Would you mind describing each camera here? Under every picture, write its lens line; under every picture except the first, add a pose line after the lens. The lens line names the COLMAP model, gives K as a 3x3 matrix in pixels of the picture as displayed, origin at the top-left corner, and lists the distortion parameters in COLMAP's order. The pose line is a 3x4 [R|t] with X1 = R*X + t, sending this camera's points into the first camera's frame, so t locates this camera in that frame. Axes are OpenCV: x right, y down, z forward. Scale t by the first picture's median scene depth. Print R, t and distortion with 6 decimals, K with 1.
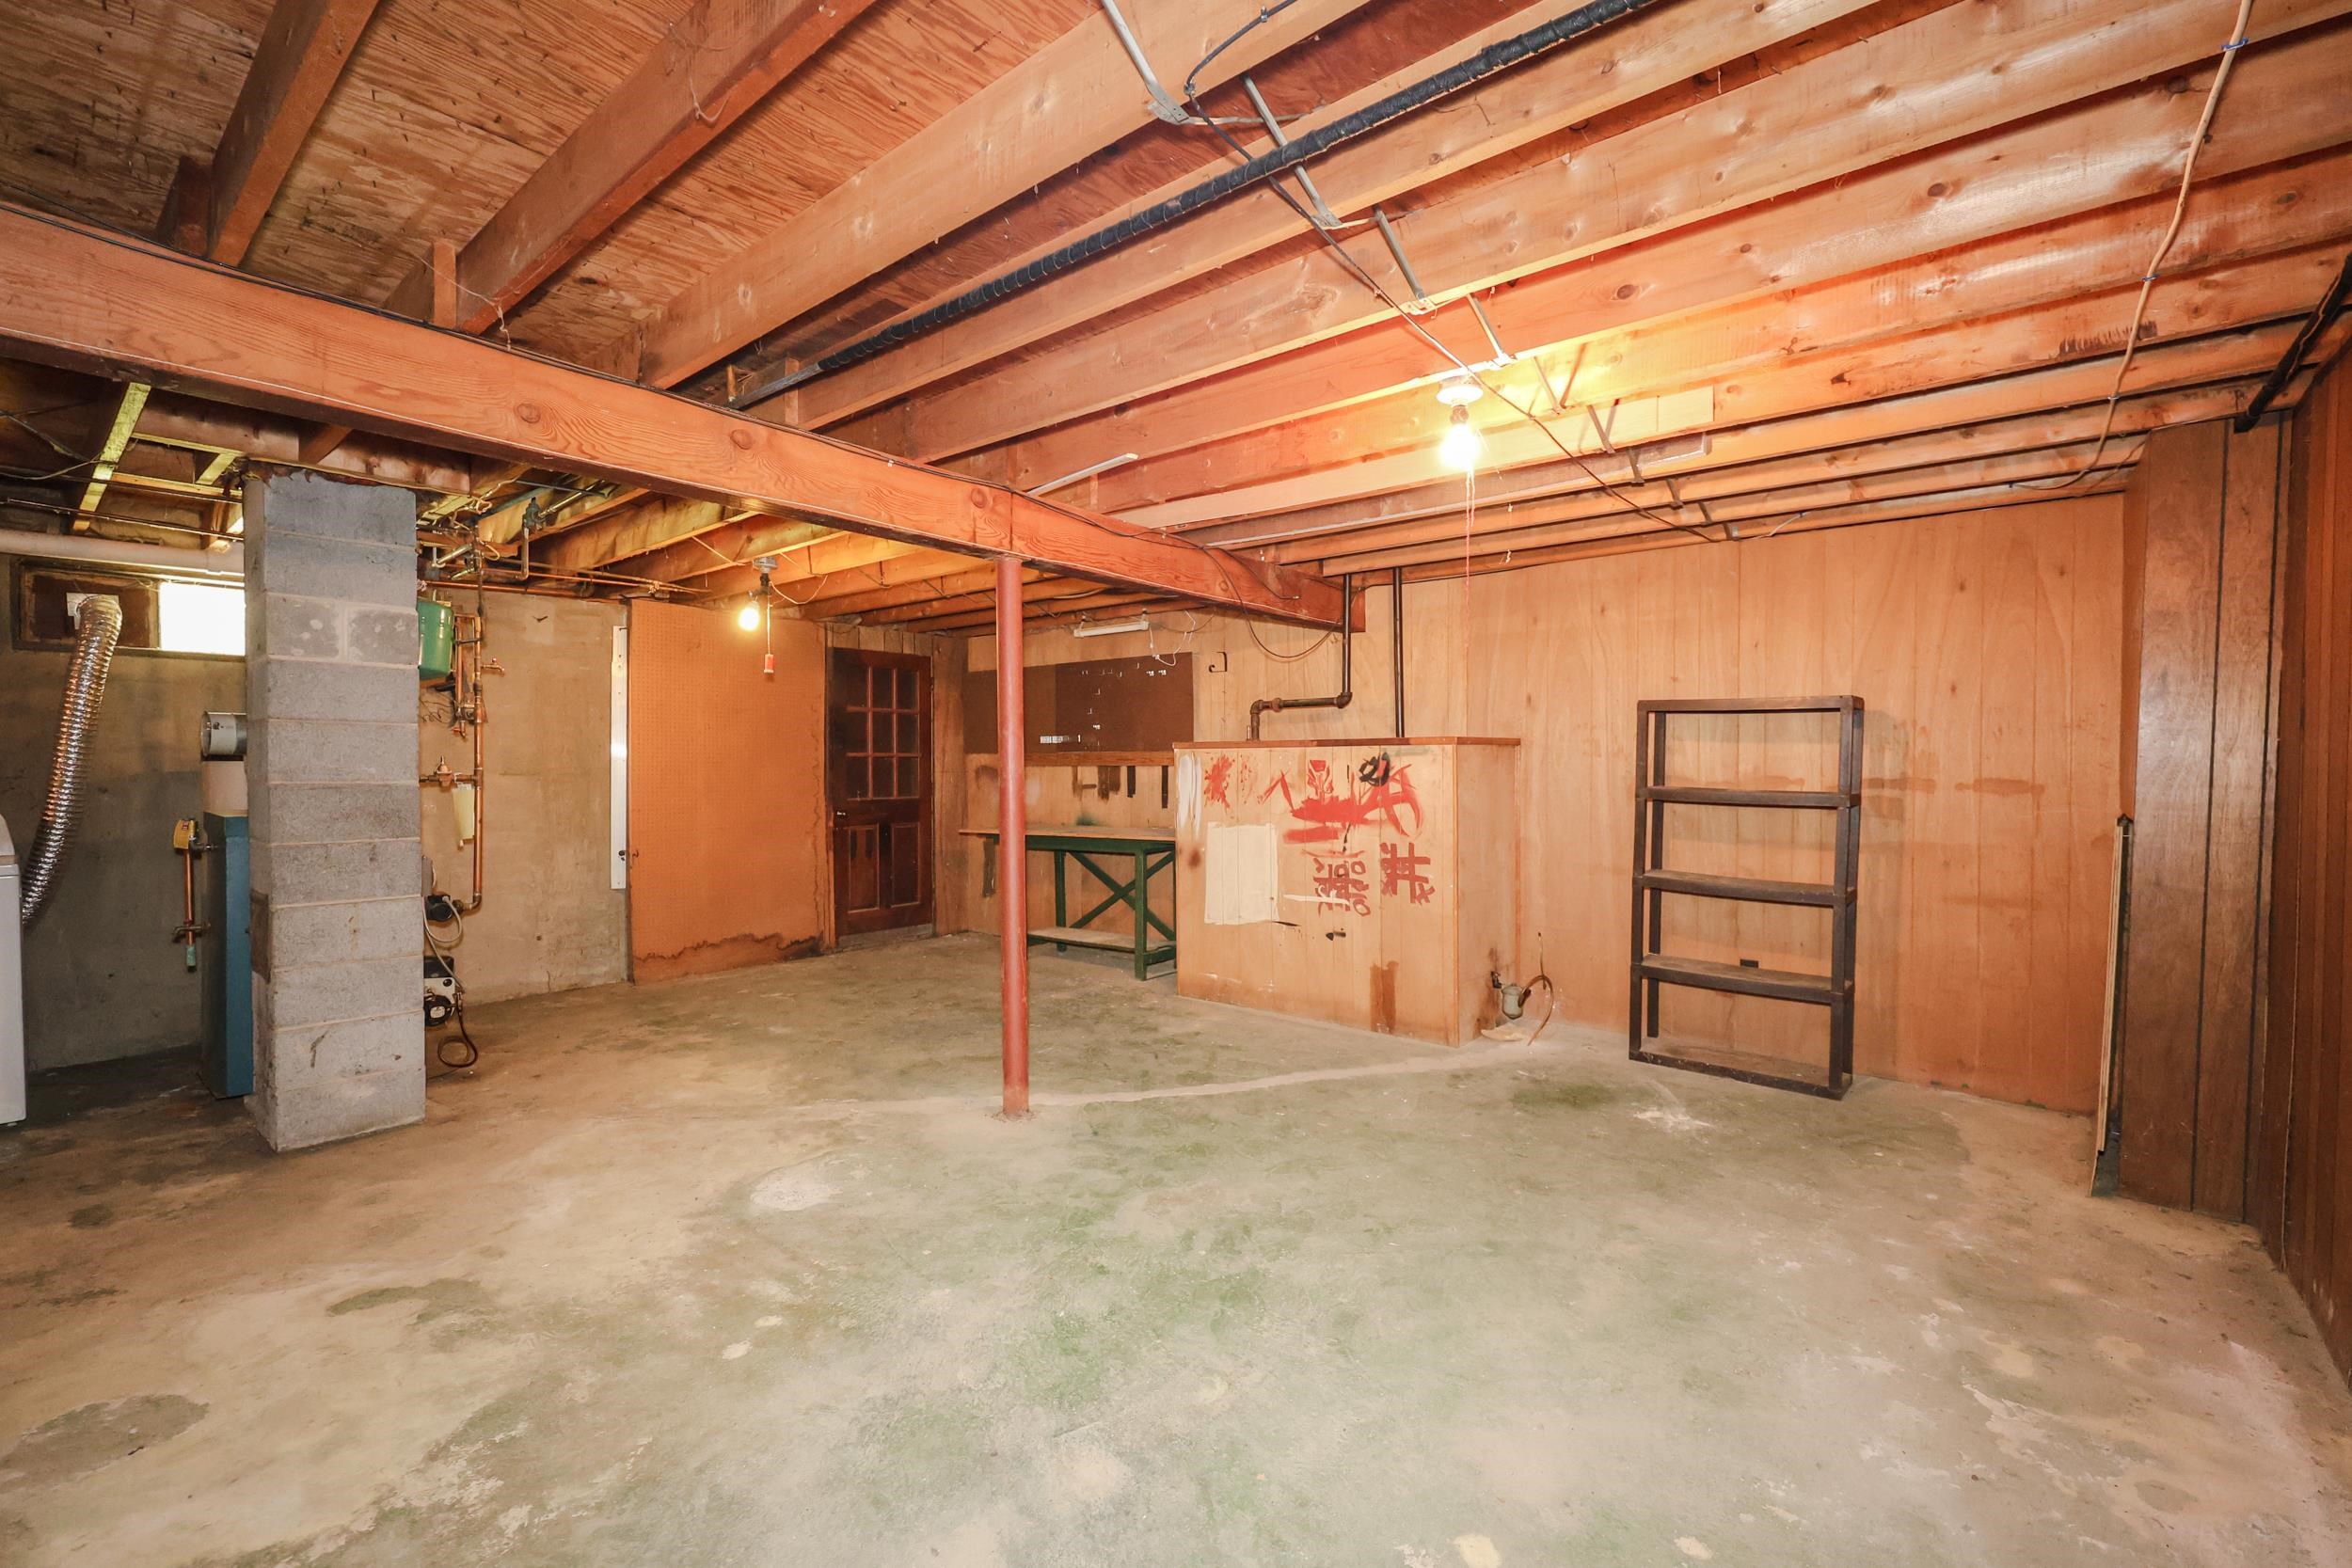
lens RADIAL K [[996.4, 0, 1162.0], [0, 996.4, 790.9], [0, 0, 1]] dist [0.002819, 0.000568]
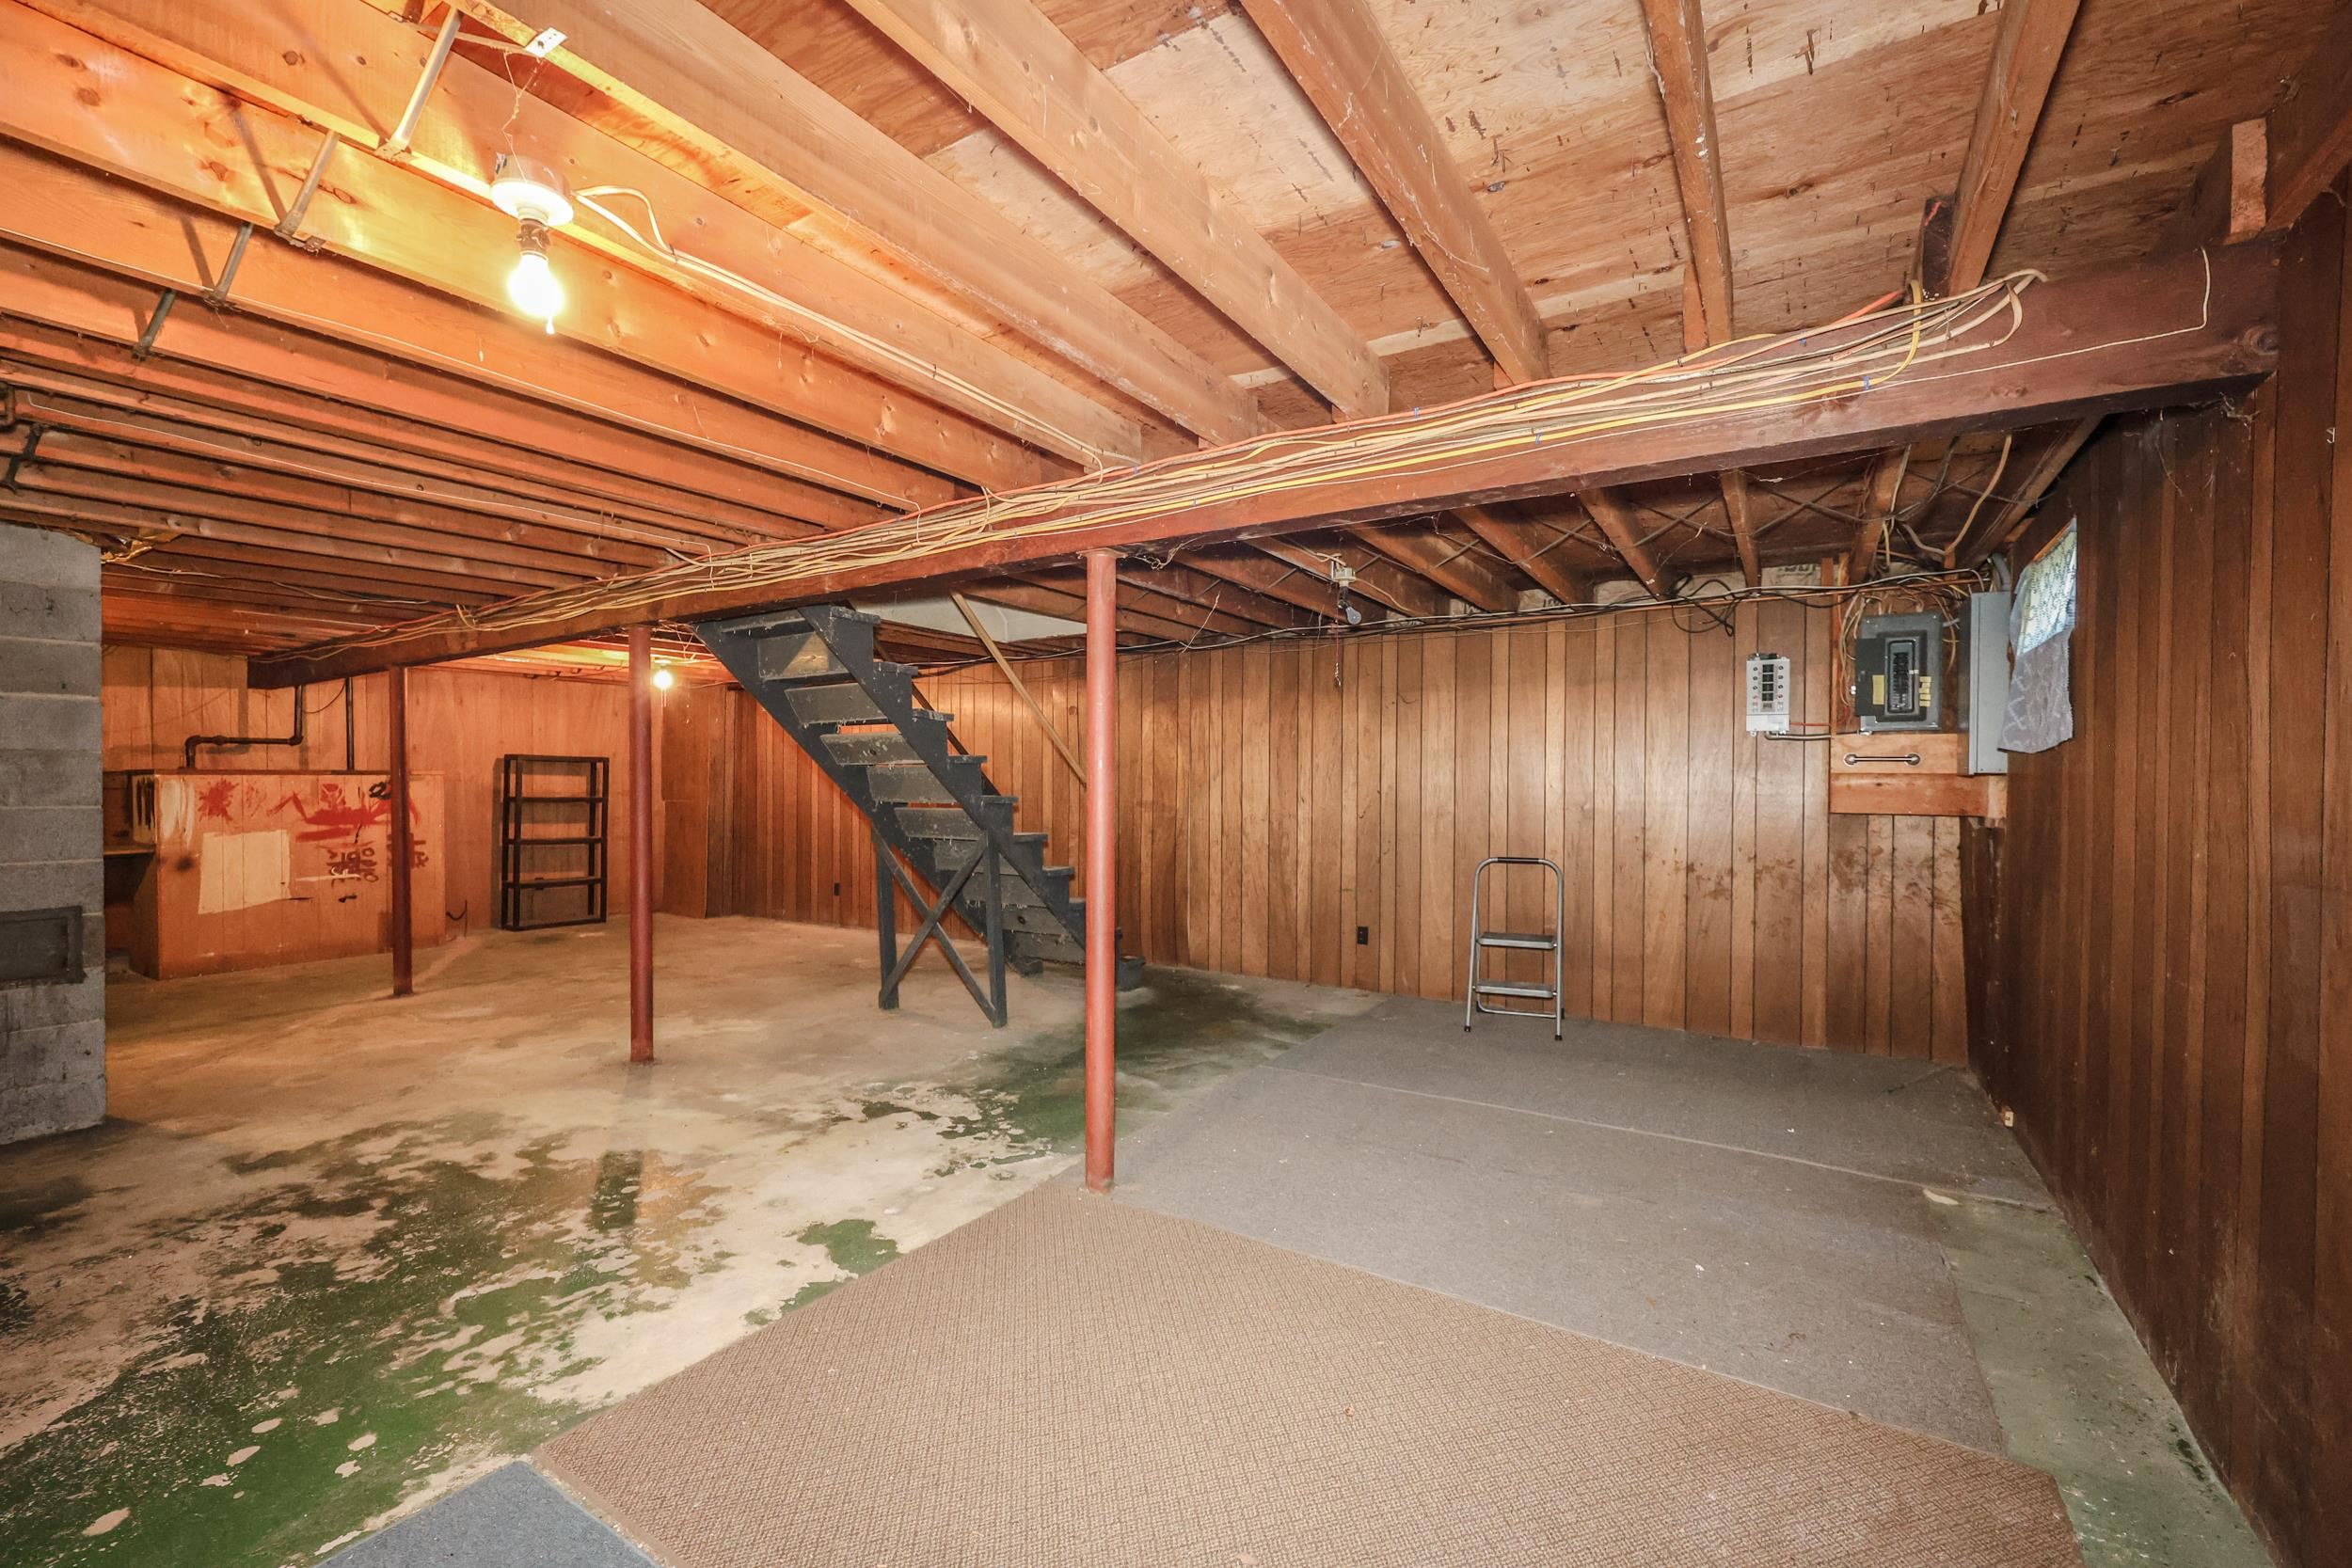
lens RADIAL K [[996.4, 0, 1162.0], [0, 996.4, 790.9], [0, 0, 1]] dist [0.002819, 0.000568]
pose [[-0.128992, -0.004168, 0.991637, -1.484210], [0.033874, 0.999389, 0.008607, 0.008924], [-0.991067, 0.034701, -0.128772, -0.042152]]
